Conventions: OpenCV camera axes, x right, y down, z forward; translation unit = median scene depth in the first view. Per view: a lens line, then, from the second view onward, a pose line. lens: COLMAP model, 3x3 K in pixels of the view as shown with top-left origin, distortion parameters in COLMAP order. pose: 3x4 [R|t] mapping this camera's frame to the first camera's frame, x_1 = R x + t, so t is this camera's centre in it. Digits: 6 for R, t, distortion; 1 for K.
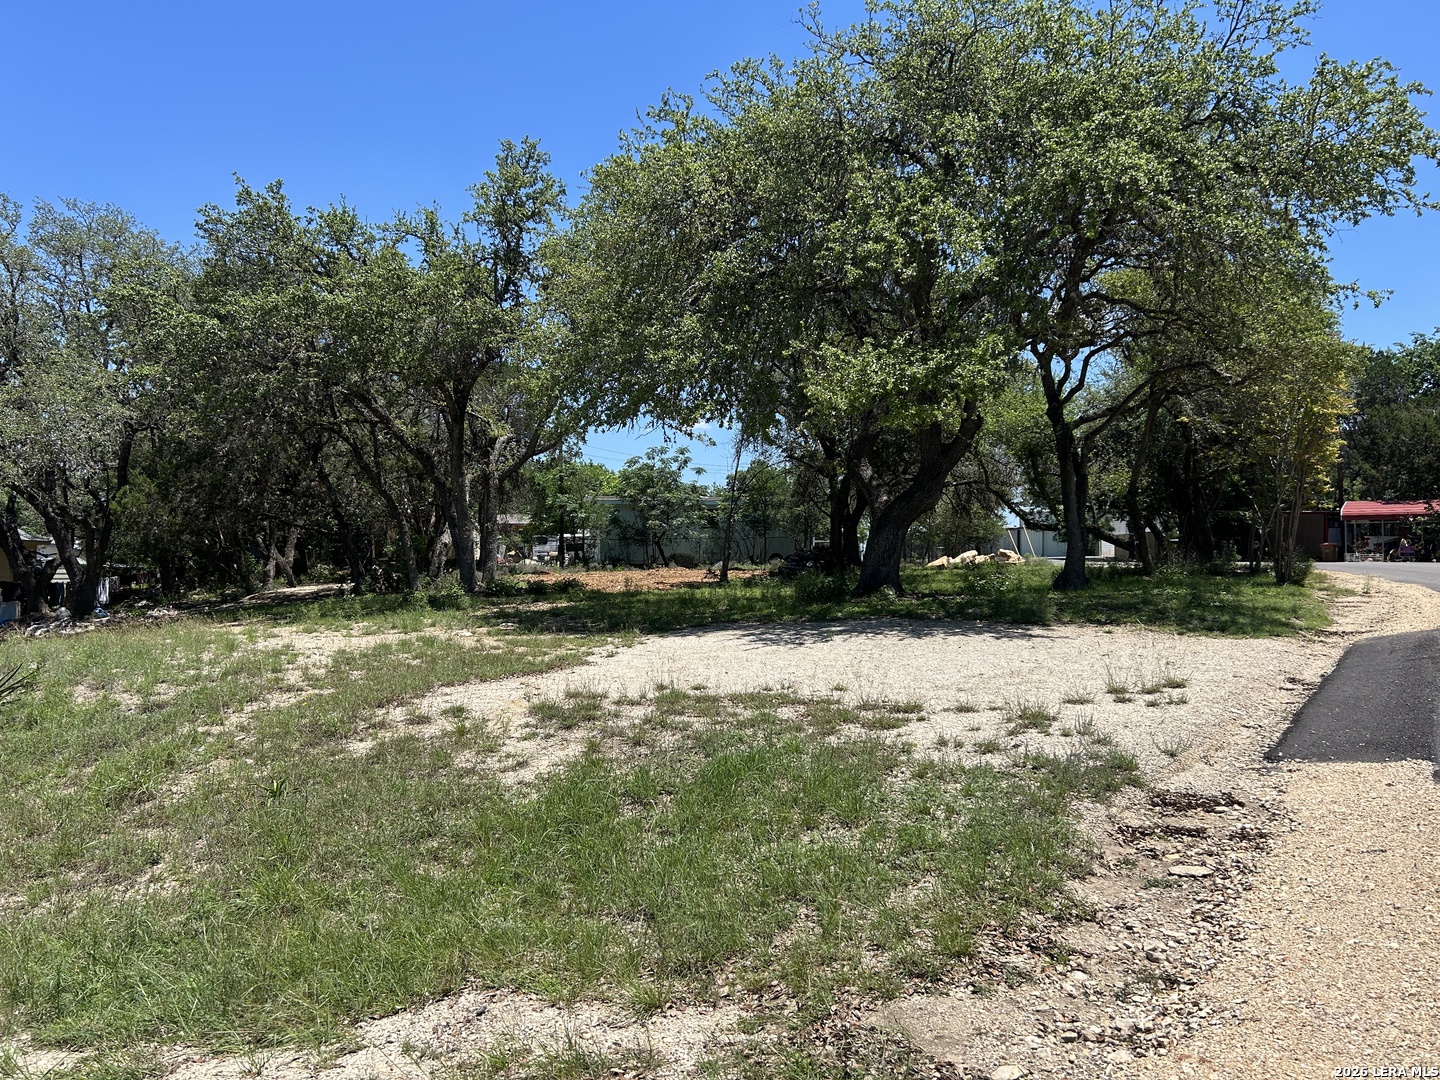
lens RADIAL K [[1076.5, 0, 713.2], [0, 1076.5, 533.1], [0, 0, 1]] dist [0.059183, -0.069816]
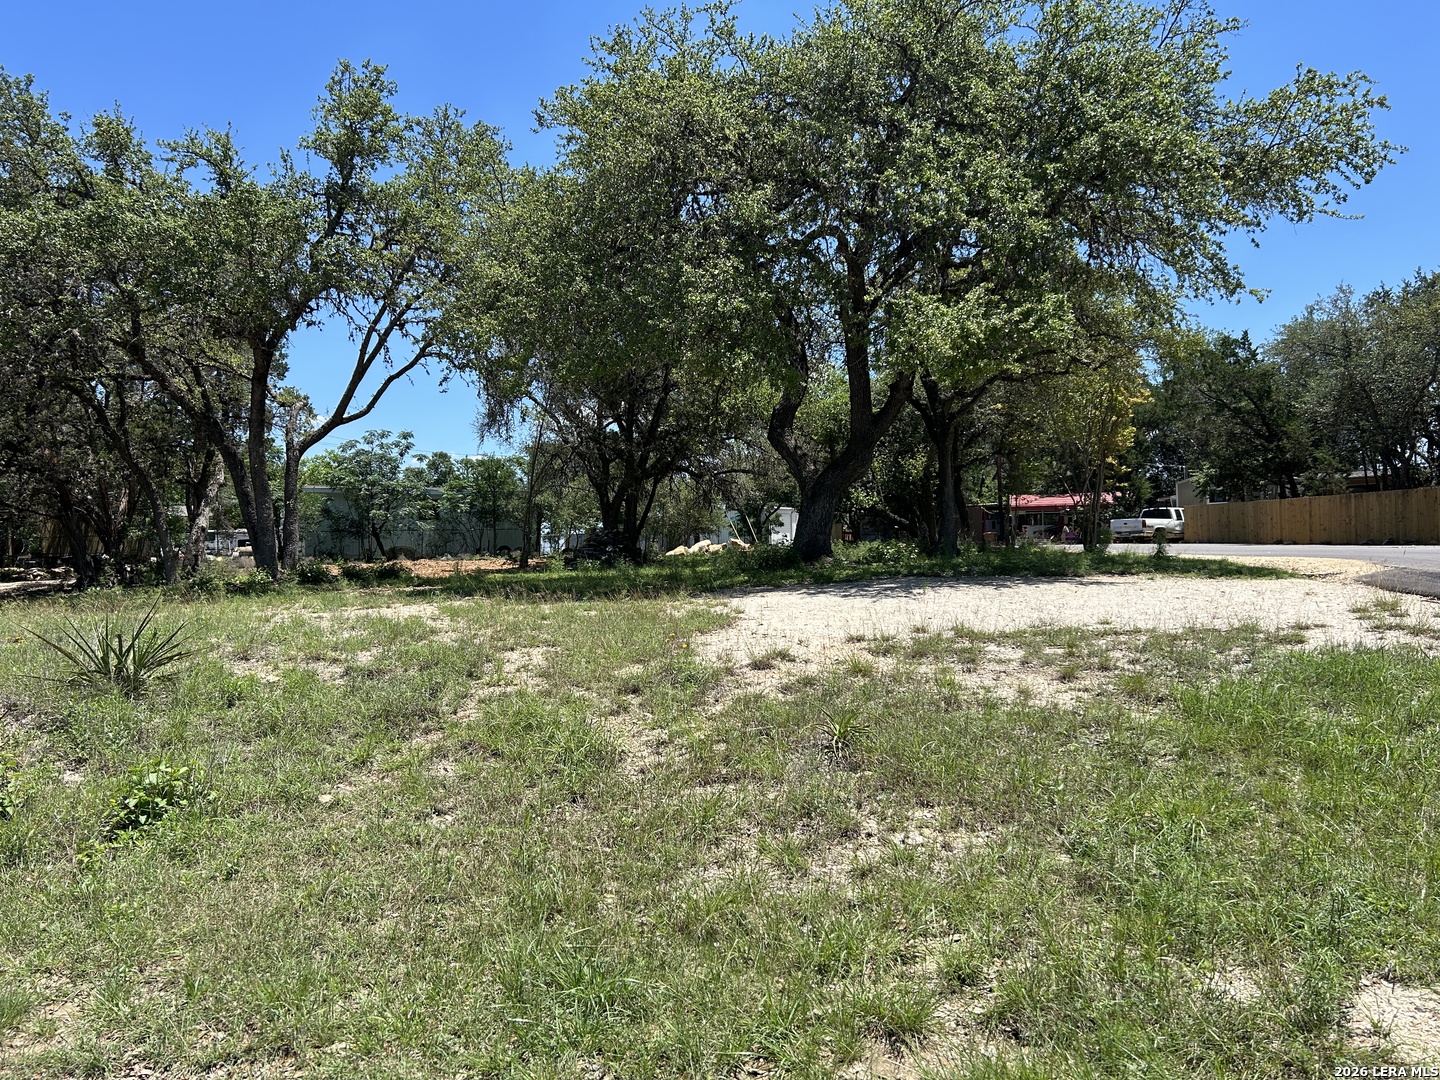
lens RADIAL K [[1076.5, 0, 710.9], [0, 1076.5, 543.9], [0, 0, 1]] dist [0.059183, -0.069816]
pose [[0.945527, -0.008084, 0.325443, -0.164825], [0.005122, 0.999937, 0.009956, 0.018054], [-0.325503, -0.007746, 0.945509, 0.054916]]
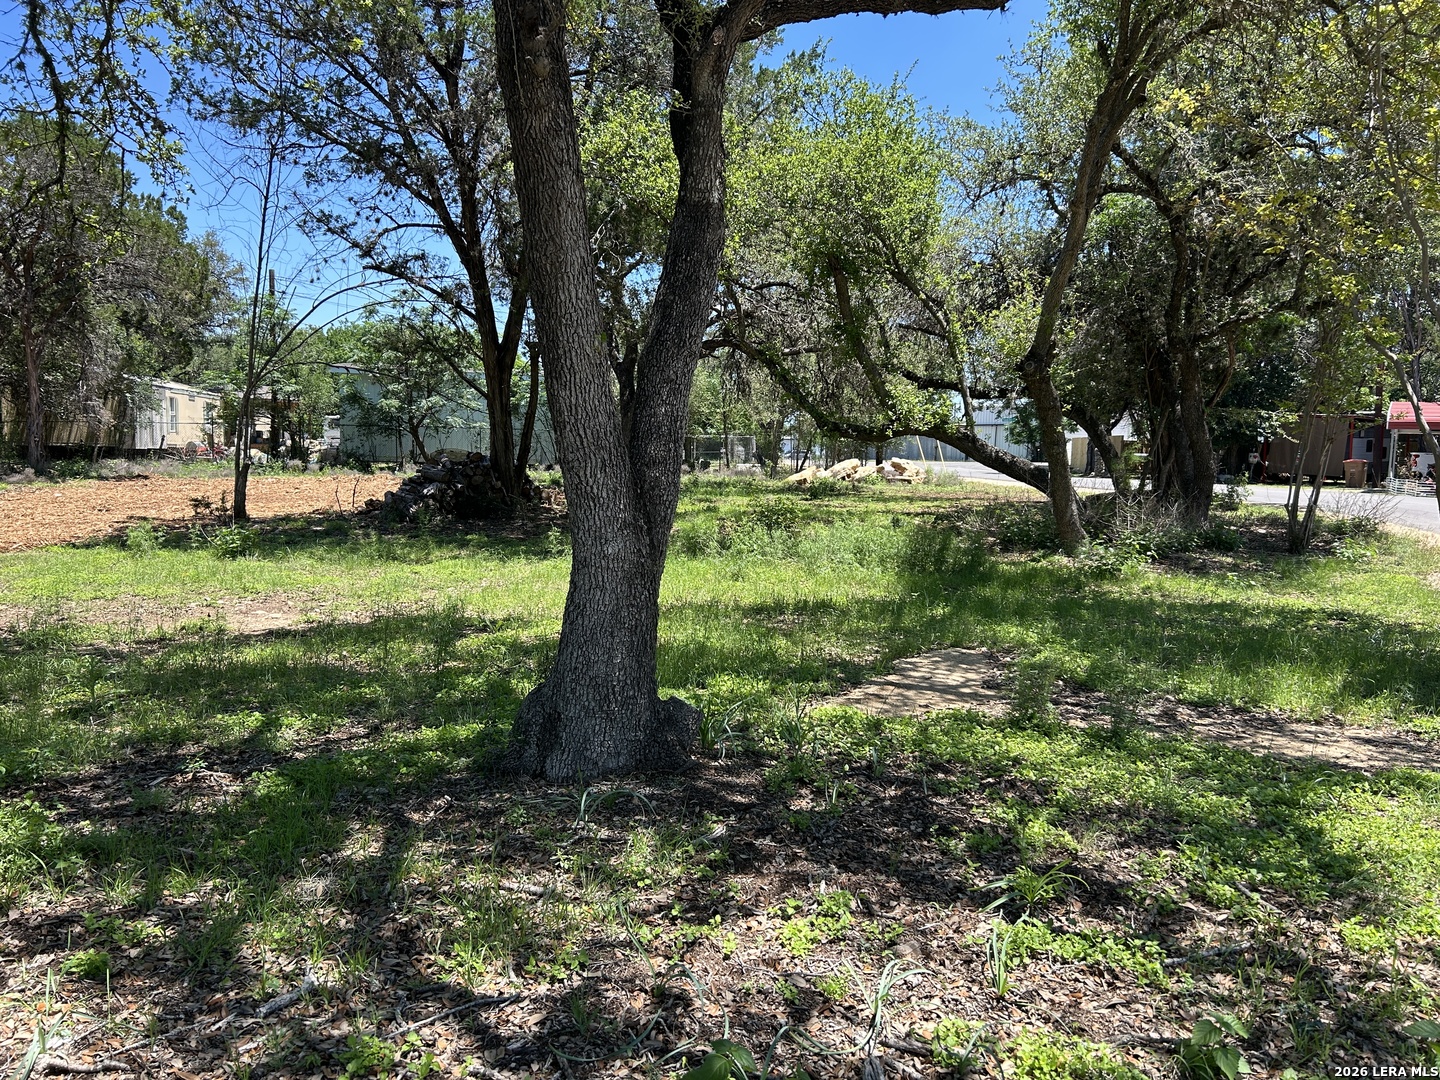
lens RADIAL K [[1076.5, 0, 725.3], [0, 1076.5, 545.5], [0, 0, 1]] dist [0.059183, -0.069816]
pose [[0.999127, 0.027017, 0.031850, 0.256256], [-0.030508, 0.992925, 0.114754, -0.009231], [-0.028525, -0.115626, 0.992883, 0.589741]]
